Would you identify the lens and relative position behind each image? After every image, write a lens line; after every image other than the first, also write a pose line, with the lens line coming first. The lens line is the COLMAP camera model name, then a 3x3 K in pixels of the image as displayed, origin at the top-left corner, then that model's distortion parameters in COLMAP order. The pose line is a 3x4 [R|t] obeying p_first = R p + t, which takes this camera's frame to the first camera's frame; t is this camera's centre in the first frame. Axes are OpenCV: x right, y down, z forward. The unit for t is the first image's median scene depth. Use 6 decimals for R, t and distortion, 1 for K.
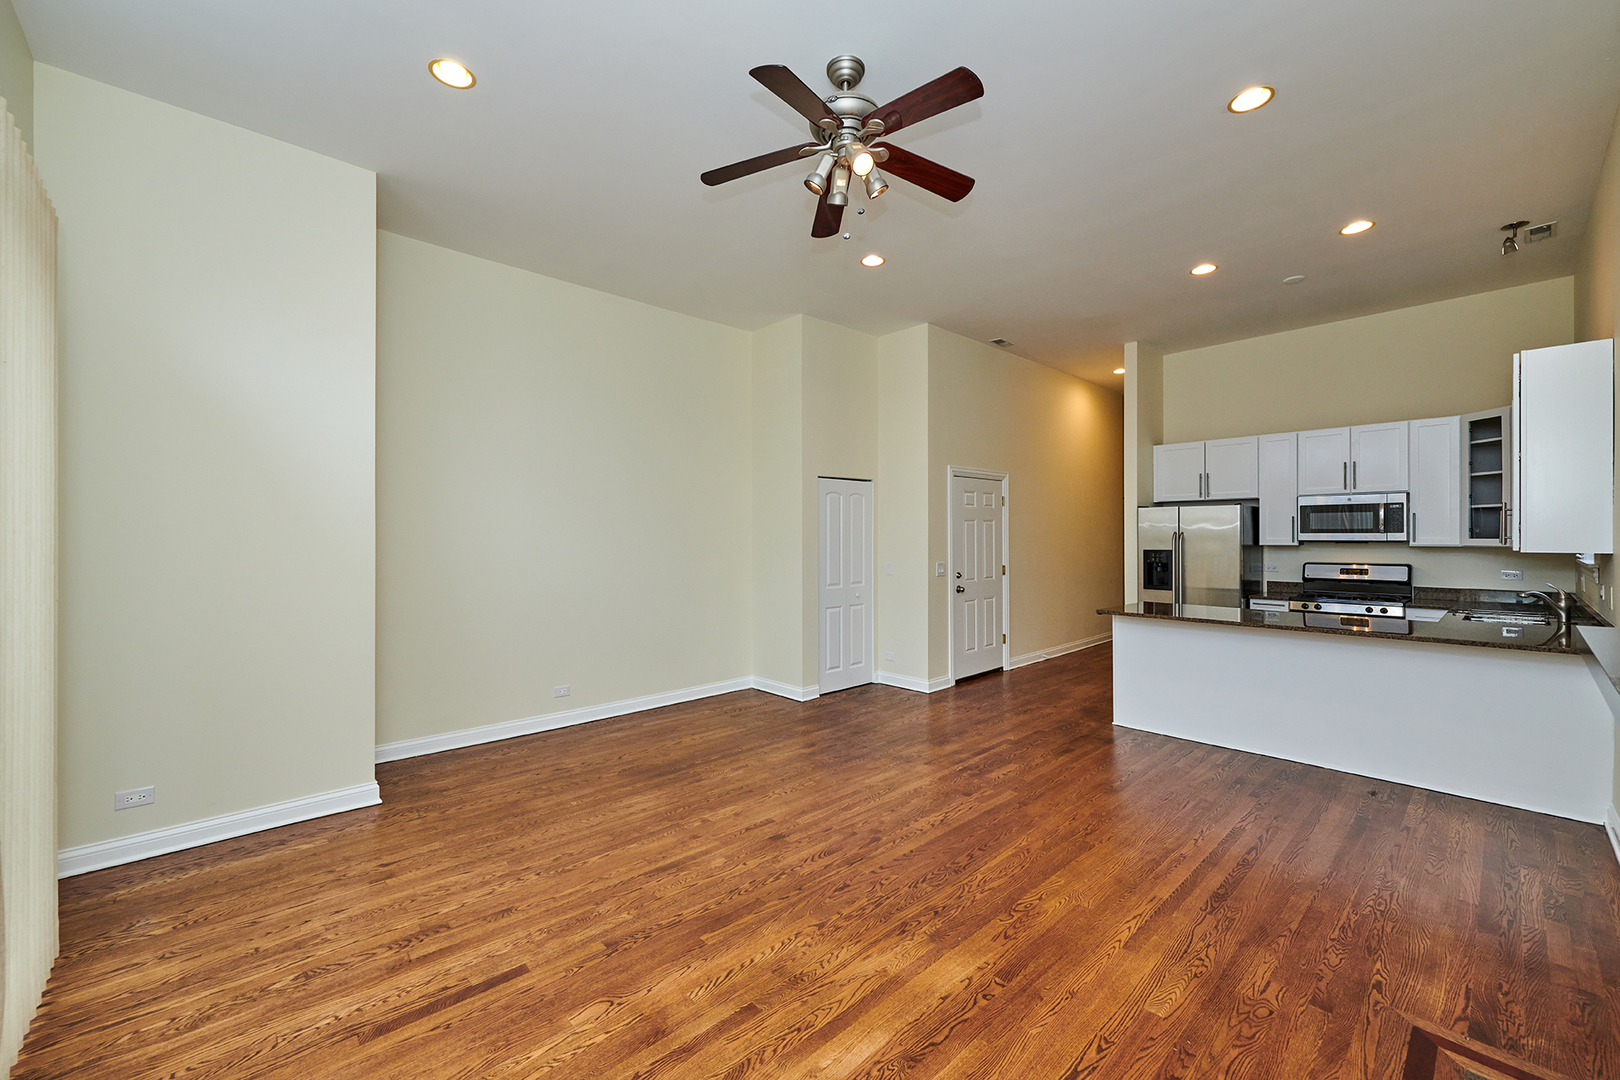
lens RADIAL K [[653.1, 0, 833.8], [0, 653.1, 539.5], [0, 0, 1]] dist [0.002372, 0.000181]
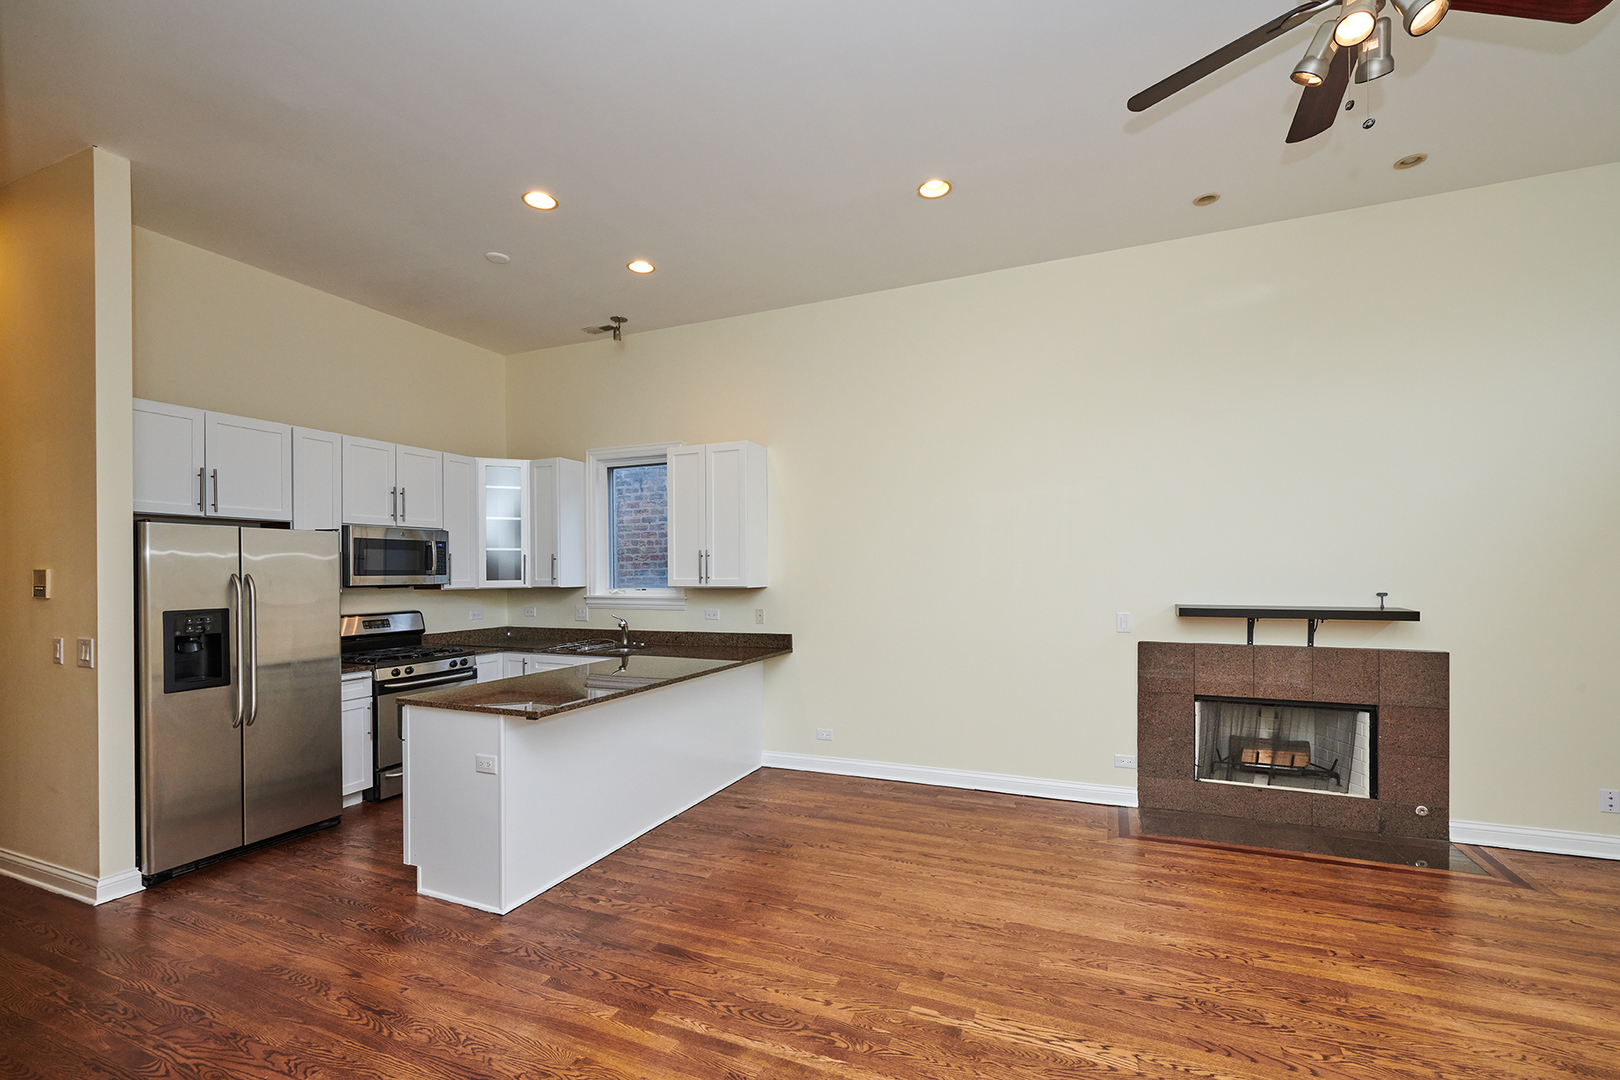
lens RADIAL K [[674.3, 0, 822.8], [0, 674.3, 575.7], [0, 0, 1]] dist [-0.006308, 0.000289]
pose [[-0.382686, 0.000054, 0.923878, -0.326684], [0.014991, 0.999869, 0.006151, -0.012307], [-0.923757, 0.016203, -0.382637, 1.478000]]
